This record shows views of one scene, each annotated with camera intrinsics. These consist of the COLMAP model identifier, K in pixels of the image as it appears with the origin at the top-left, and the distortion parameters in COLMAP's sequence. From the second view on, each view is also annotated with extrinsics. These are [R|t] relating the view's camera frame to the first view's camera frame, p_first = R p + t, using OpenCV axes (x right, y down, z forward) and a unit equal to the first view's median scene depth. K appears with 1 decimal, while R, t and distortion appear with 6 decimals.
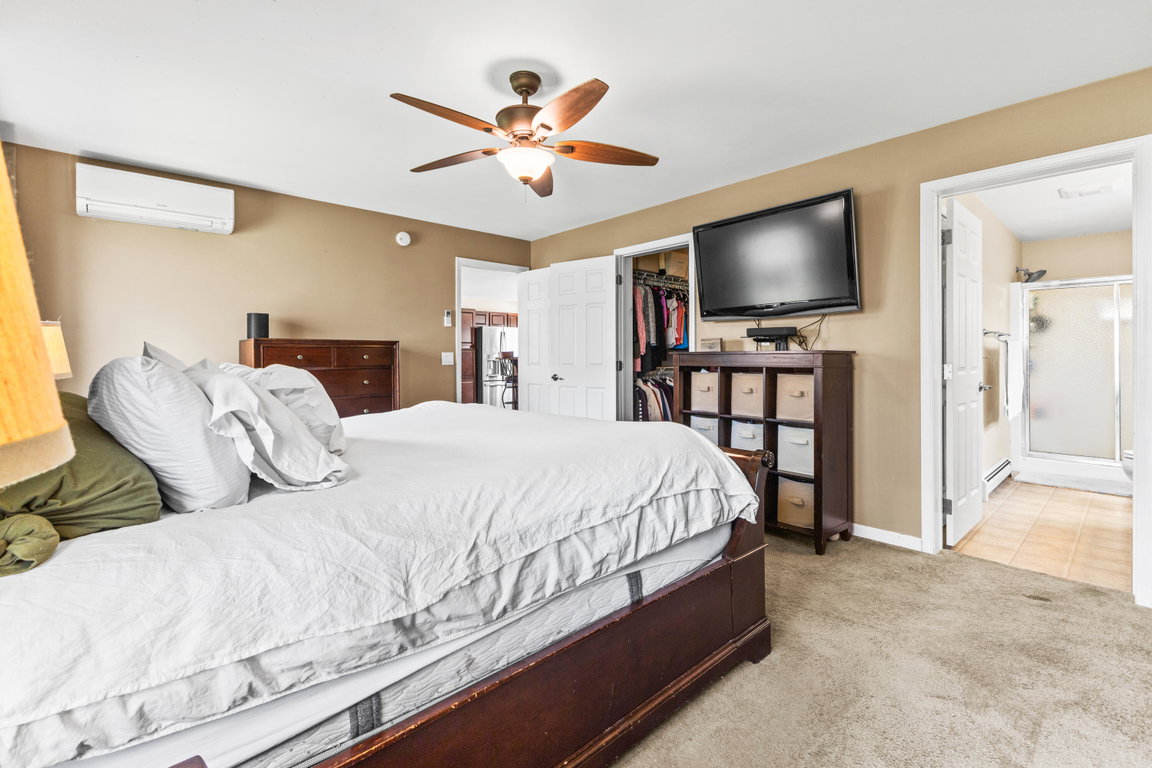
lens RADIAL K [[506.9, 0, 573.9], [0, 506.9, 378.1], [0, 0, 1]] dist [-0.001758, 0.000021]
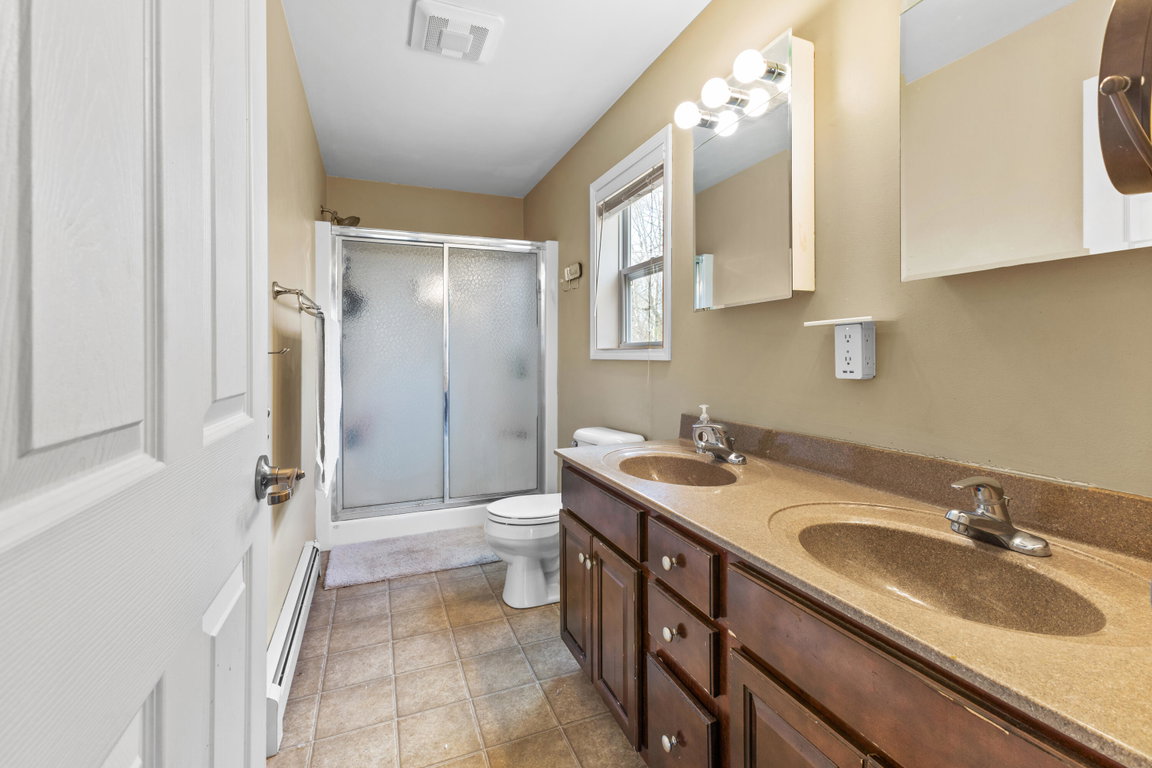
lens RADIAL K [[506.9, 0, 567.3], [0, 506.9, 382.6], [0, 0, 1]] dist [-0.001758, 0.000021]
pose [[0.341381, -0.001790, 0.939923, 0.437670], [-0.002644, 0.999992, 0.002865, -0.013726], [-0.939921, -0.003463, 0.341373, 0.551324]]
